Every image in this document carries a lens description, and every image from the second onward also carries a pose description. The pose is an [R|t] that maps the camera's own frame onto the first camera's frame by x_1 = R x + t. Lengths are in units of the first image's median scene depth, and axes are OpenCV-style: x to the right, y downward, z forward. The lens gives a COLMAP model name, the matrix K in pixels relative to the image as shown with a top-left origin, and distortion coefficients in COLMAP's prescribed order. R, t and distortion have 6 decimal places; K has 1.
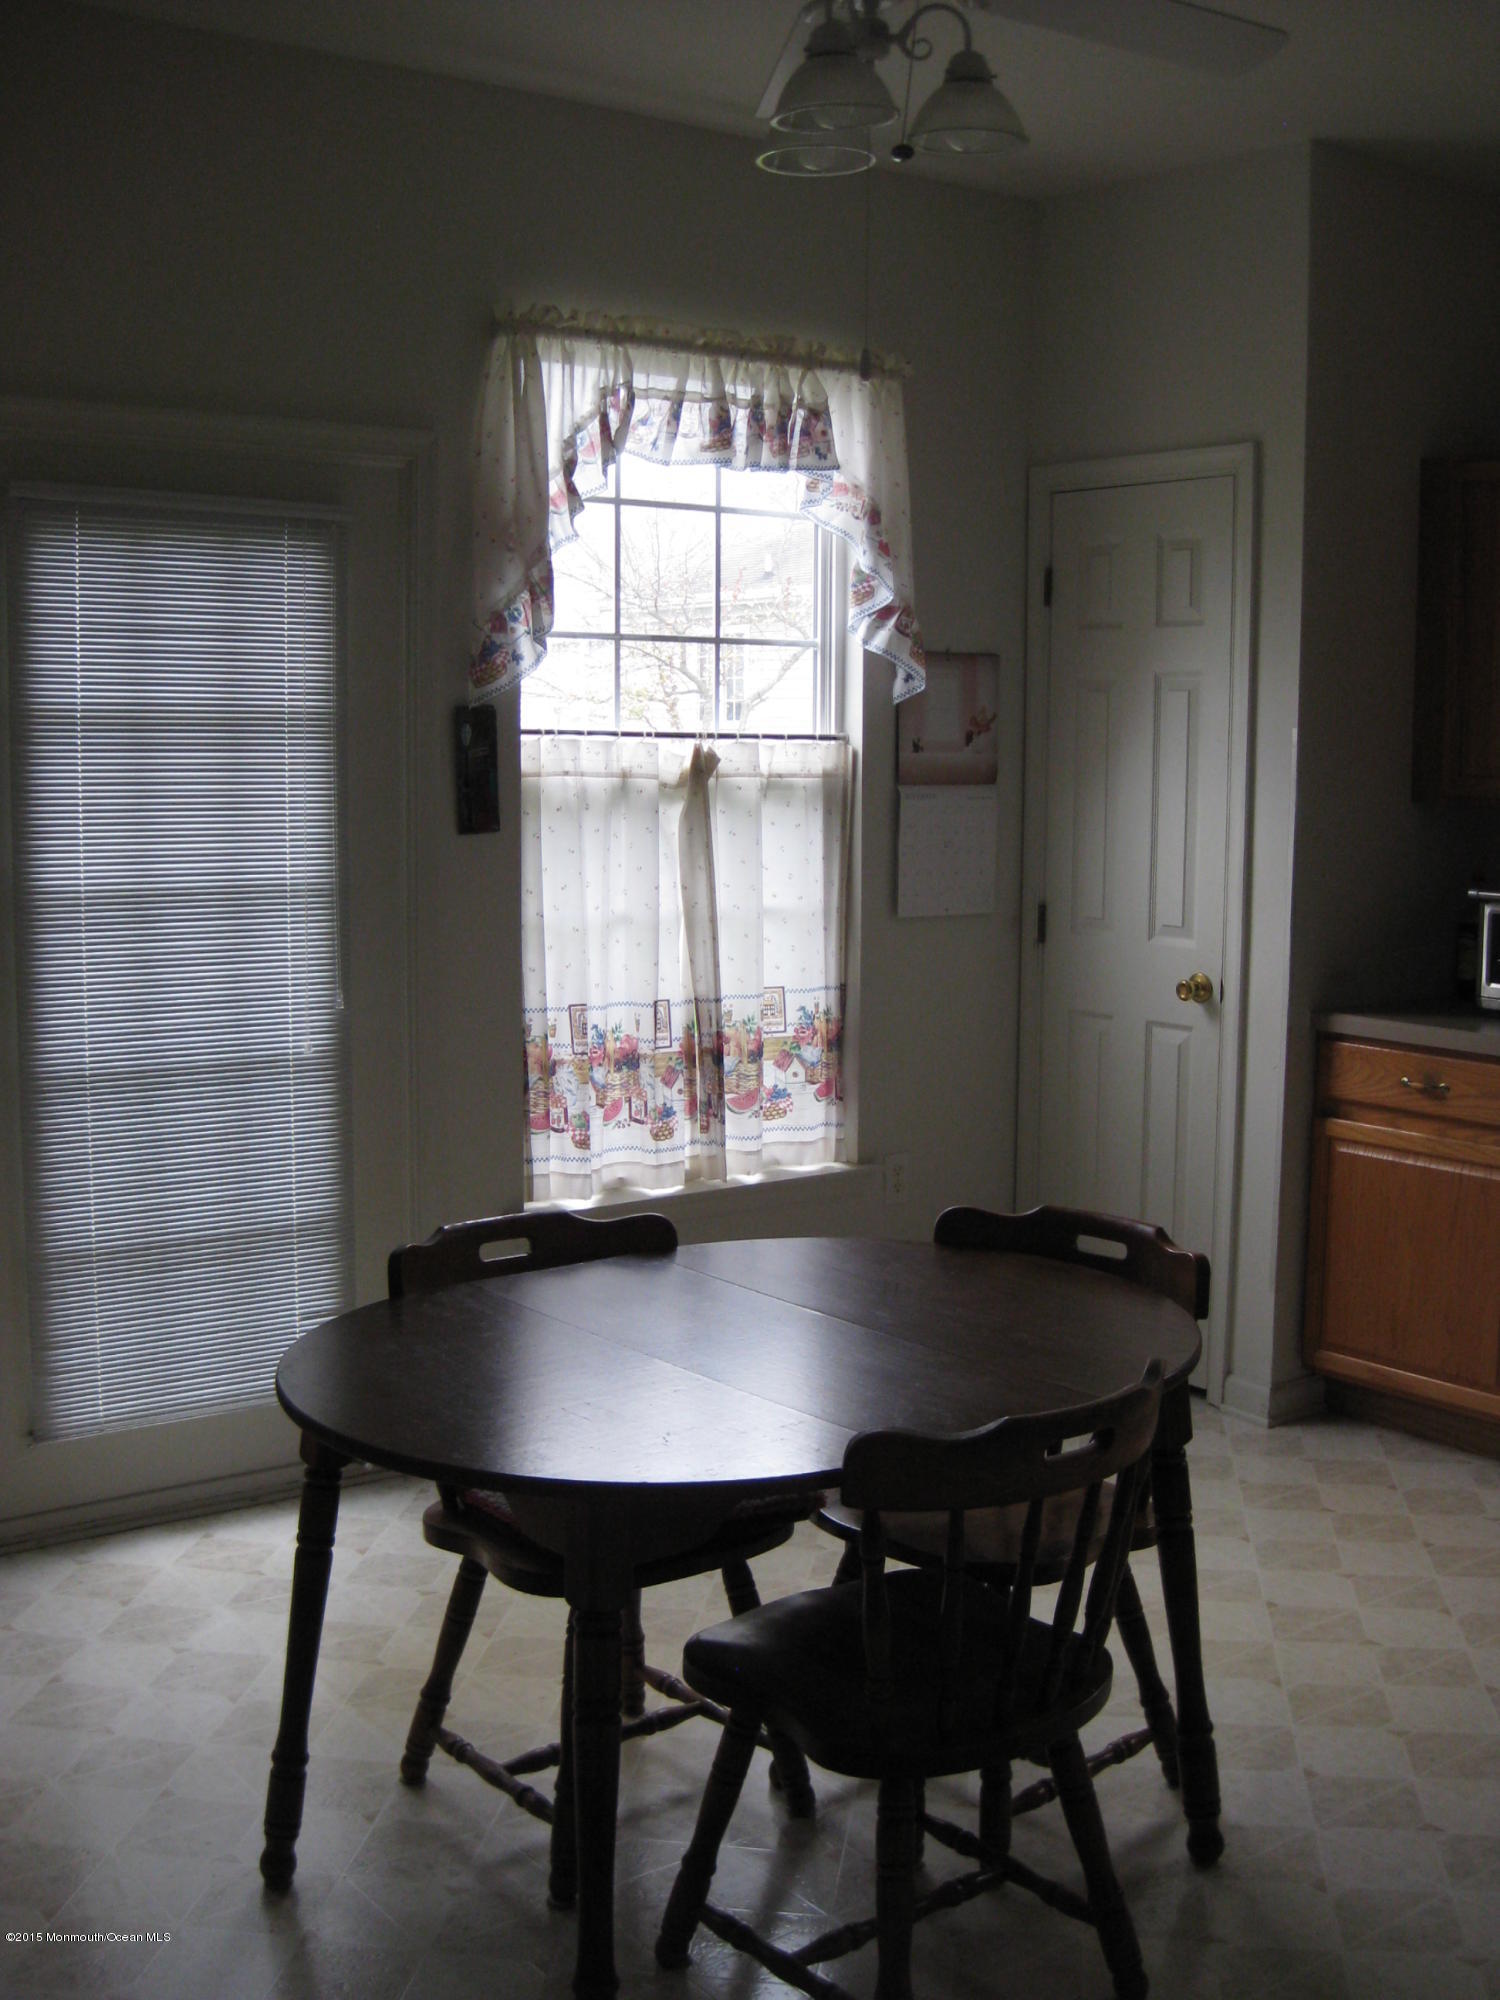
lens RADIAL K [[2217.1, 0, 739.6], [0, 2217.1, 1002.8], [0, 0, 1]] dist [-0.135298, 0.000000]
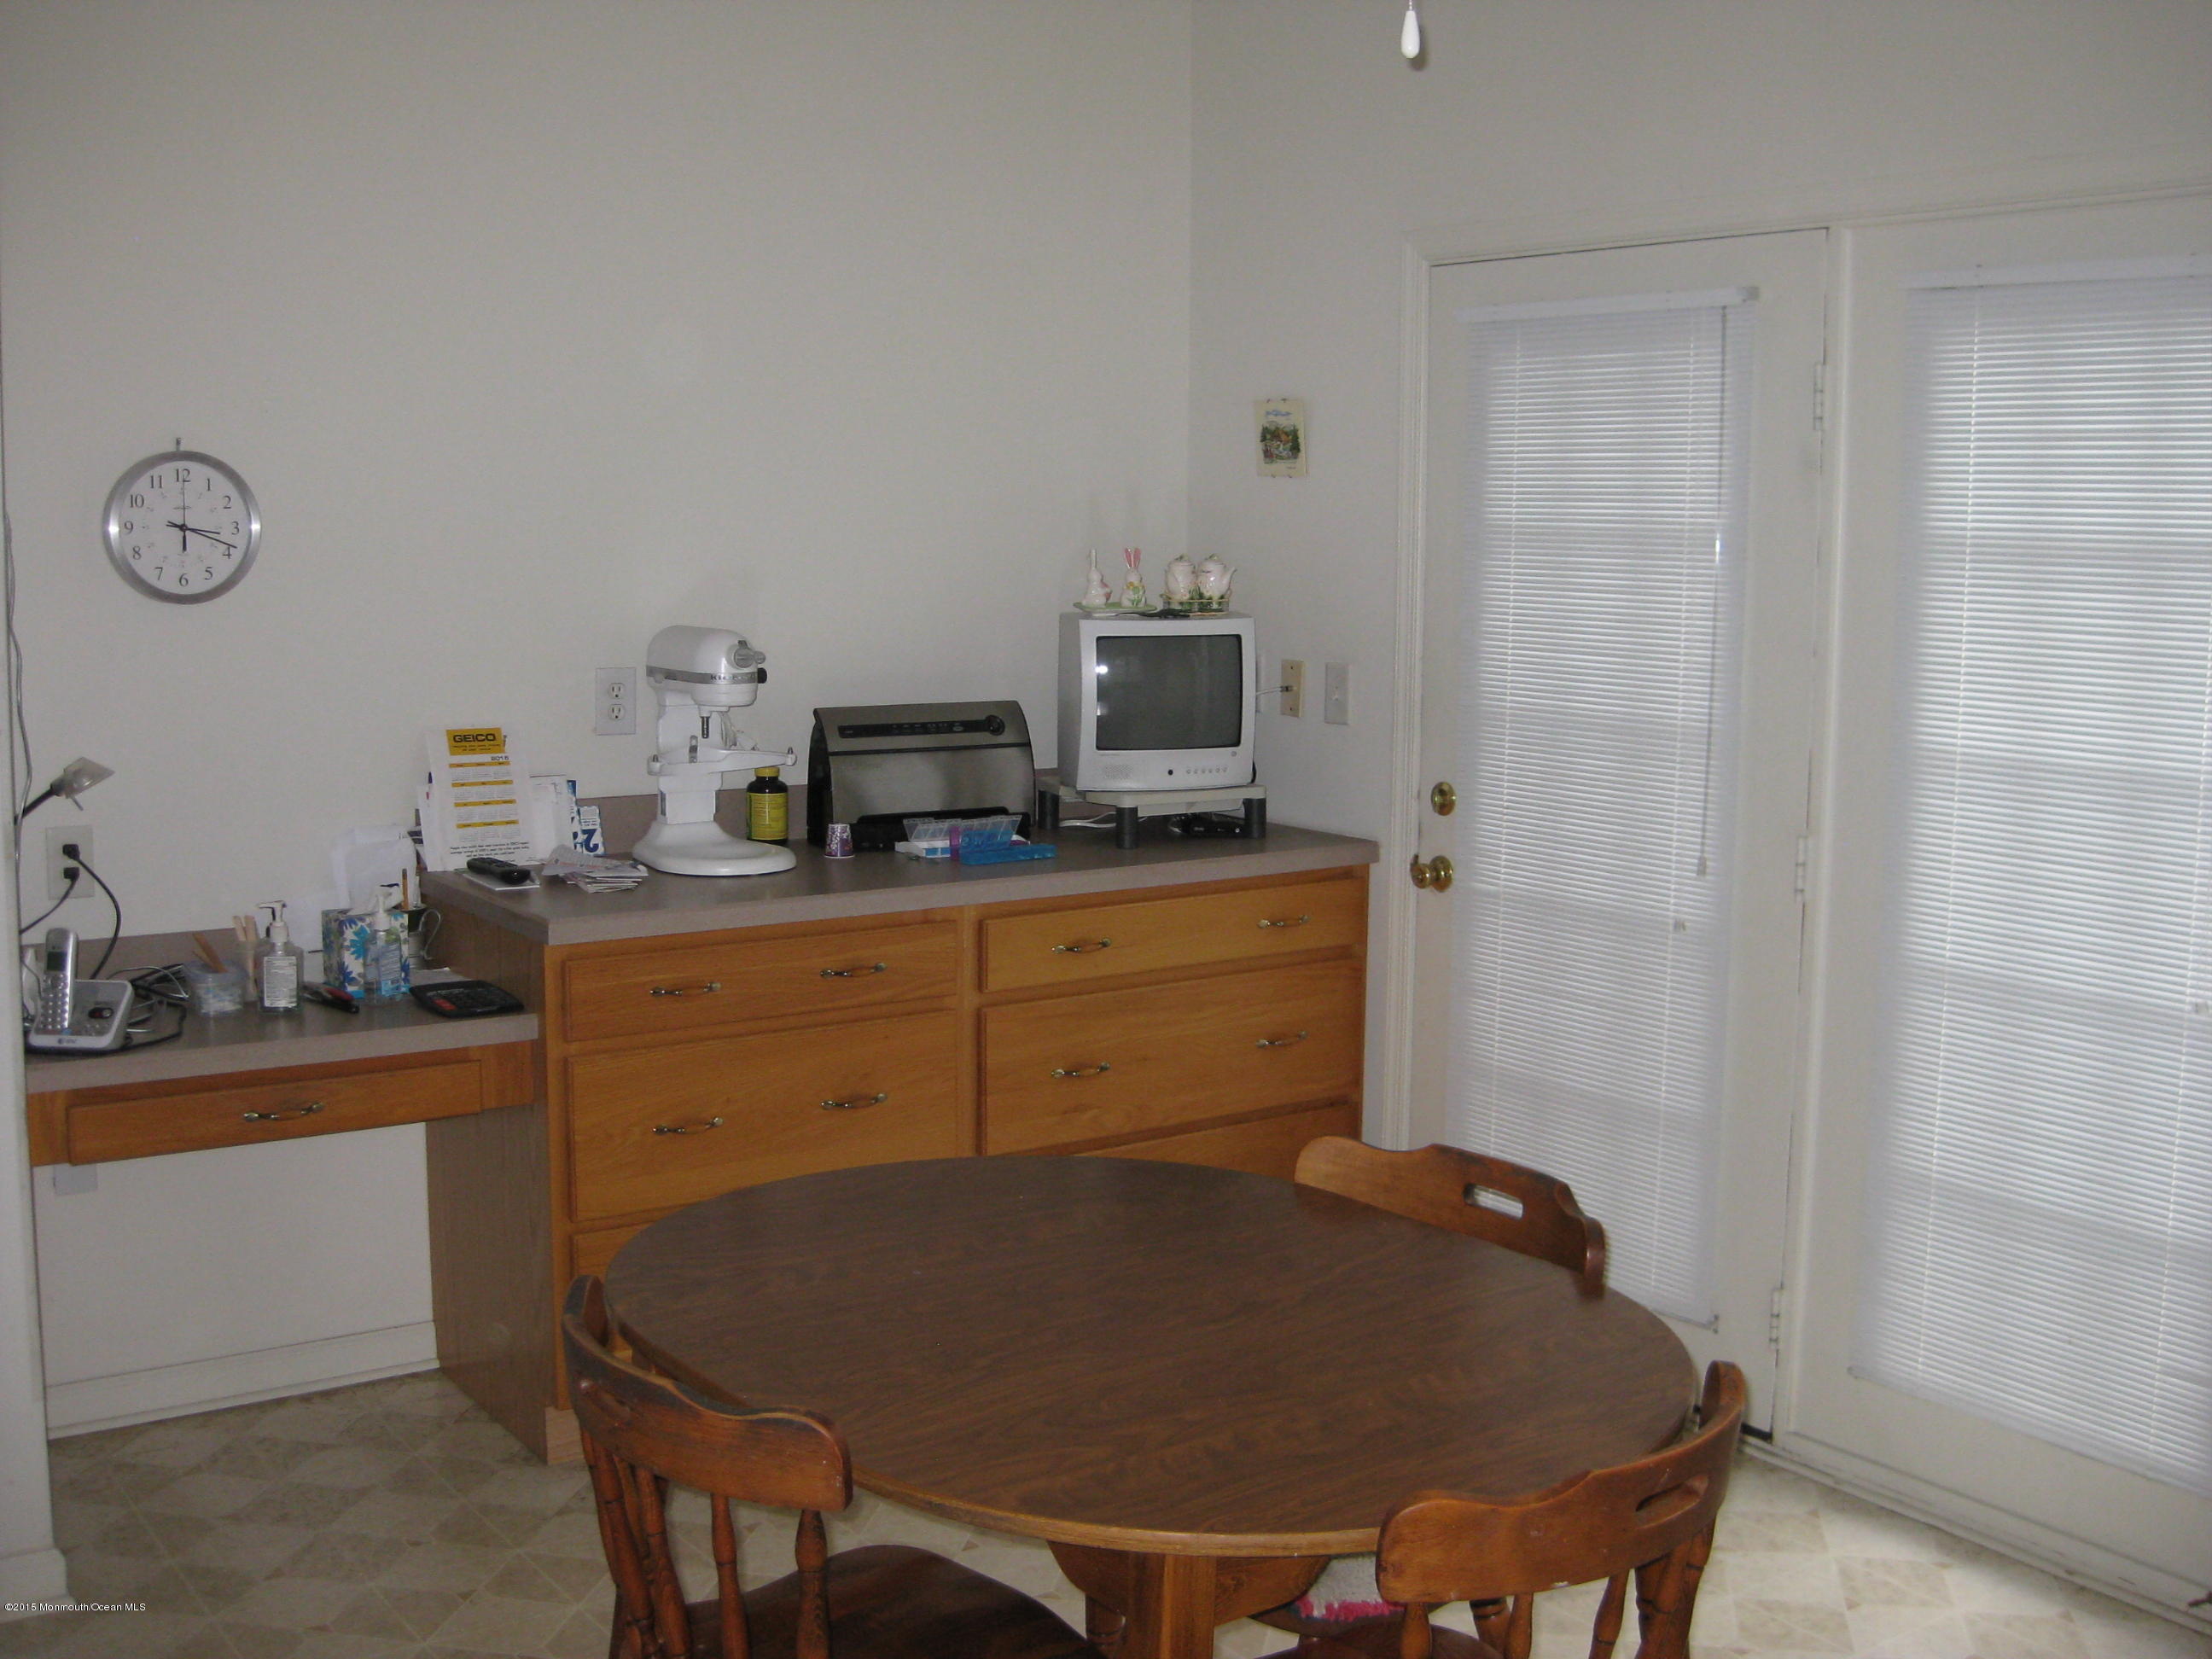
lens RADIAL K [[2452.1, 0, 1104.8], [0, 2452.1, 832.6], [0, 0, 1]] dist [-0.135298, 0.000000]
pose [[-0.077833, 0.106020, -0.991313, 0.637057], [-0.143234, 0.982825, 0.116359, -0.080748], [0.986624, 0.151047, -0.061310, 0.734235]]
